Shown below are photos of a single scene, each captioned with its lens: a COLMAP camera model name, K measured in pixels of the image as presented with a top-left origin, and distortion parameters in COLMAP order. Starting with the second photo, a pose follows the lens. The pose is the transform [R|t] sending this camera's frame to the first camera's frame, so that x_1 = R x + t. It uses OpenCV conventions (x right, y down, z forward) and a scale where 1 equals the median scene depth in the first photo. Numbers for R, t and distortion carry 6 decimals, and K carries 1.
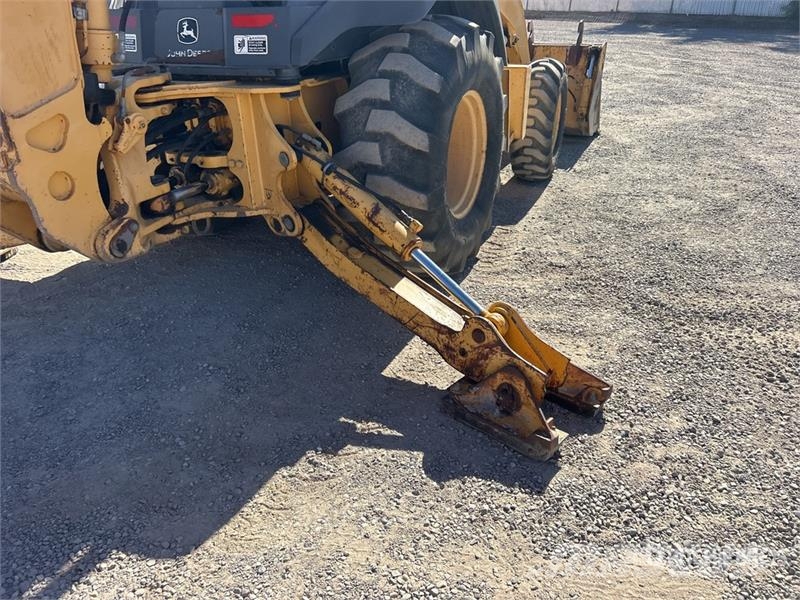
lens RADIAL K [[605.1, 0, 402.6], [0, 605.1, 302.6], [0, 0, 1]] dist [0.052543, -0.059549]
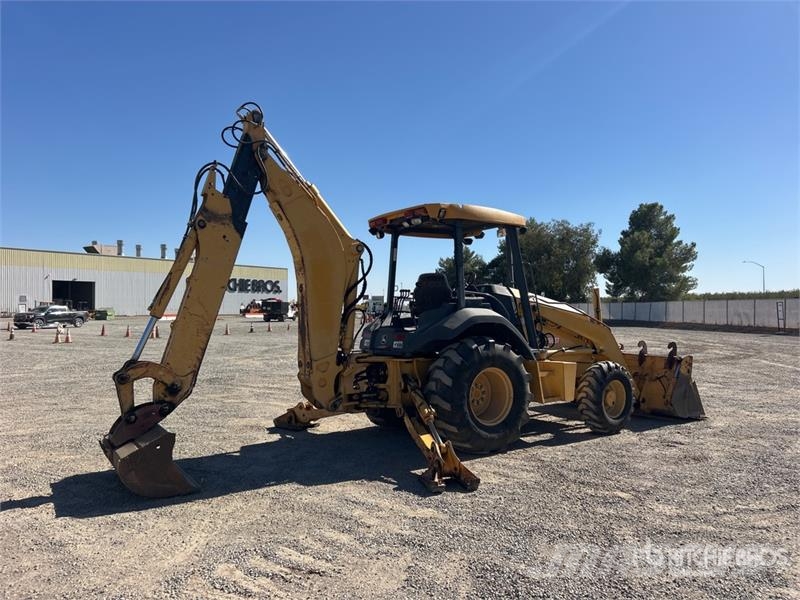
lens RADIAL K [[605.1, 0, 405.1], [0, 605.1, 295.2], [0, 0, 1]] dist [0.052543, -0.059549]
pose [[0.859495, -0.001353, -0.511142, 1.166046], [-0.239550, 0.882312, -0.405143, 0.476538], [0.451535, 0.470662, 0.758019, -1.151937]]
